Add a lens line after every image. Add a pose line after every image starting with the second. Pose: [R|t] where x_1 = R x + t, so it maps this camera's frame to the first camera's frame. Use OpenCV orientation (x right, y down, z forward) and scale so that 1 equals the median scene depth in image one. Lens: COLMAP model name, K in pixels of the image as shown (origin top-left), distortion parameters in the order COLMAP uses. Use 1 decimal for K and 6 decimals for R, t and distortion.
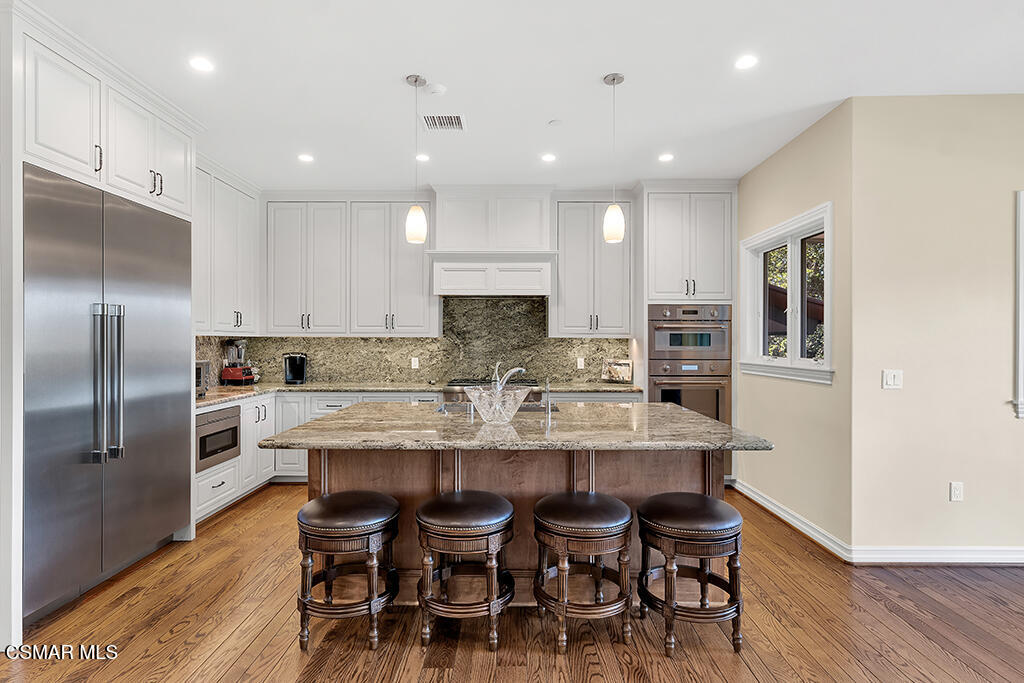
lens RADIAL K [[510.1, 0, 512.0], [0, 510.1, 341.5], [0, 0, 1]] dist [0.002553, -0.000500]
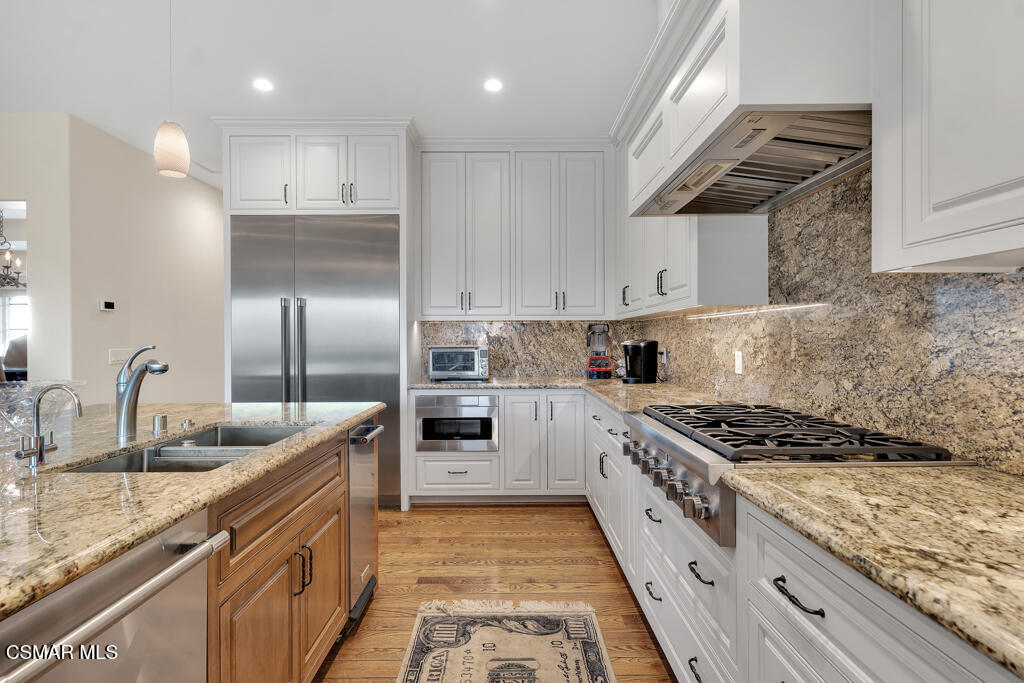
lens RADIAL K [[510.1, 0, 512.0], [0, 510.1, 341.5], [0, 0, 1]] dist [0.002553, -0.000500]
pose [[0.014628, 0.001703, -0.999892, 0.310958], [0.003693, 0.999992, 0.001757, 0.022977], [0.999886, -0.003718, 0.014622, 0.847398]]
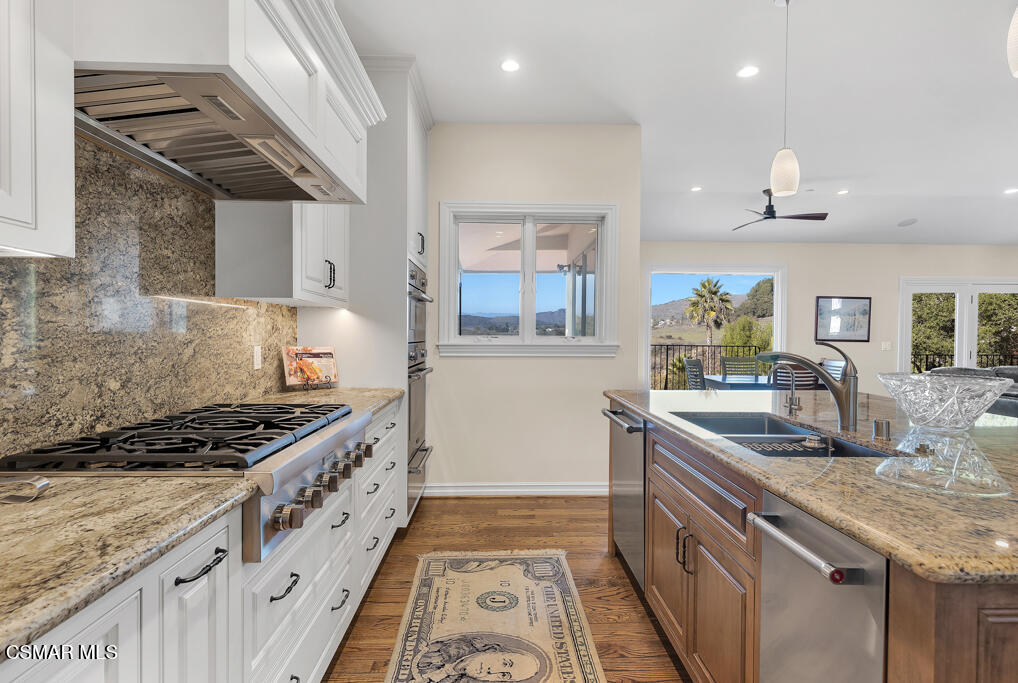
lens RADIAL K [[499.3, 0, 509.0], [0, 499.3, 341.5], [0, 0, 1]] dist [0.002236, 0.000210]
pose [[-0.038143, -0.014701, 0.999164, -0.360319], [-0.004386, 0.999885, 0.014545, 0.022077], [-0.999263, -0.003828, -0.038203, 0.852493]]
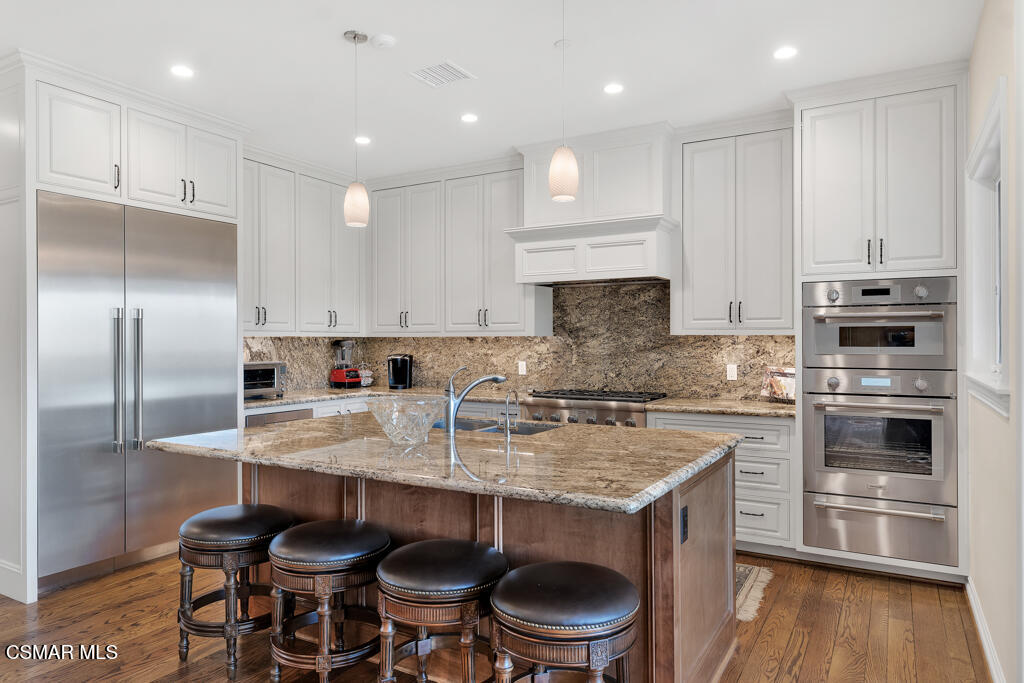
lens RADIAL K [[647.5, 0, 523.5], [0, 647.5, 341.6], [0, 0, 1]] dist [0.002986, 0.001563]
pose [[0.875718, -0.003876, -0.482807, 0.336813], [0.003992, 0.999992, -0.000786, 0.001325], [0.482806, -0.001239, 0.875727, 0.105458]]
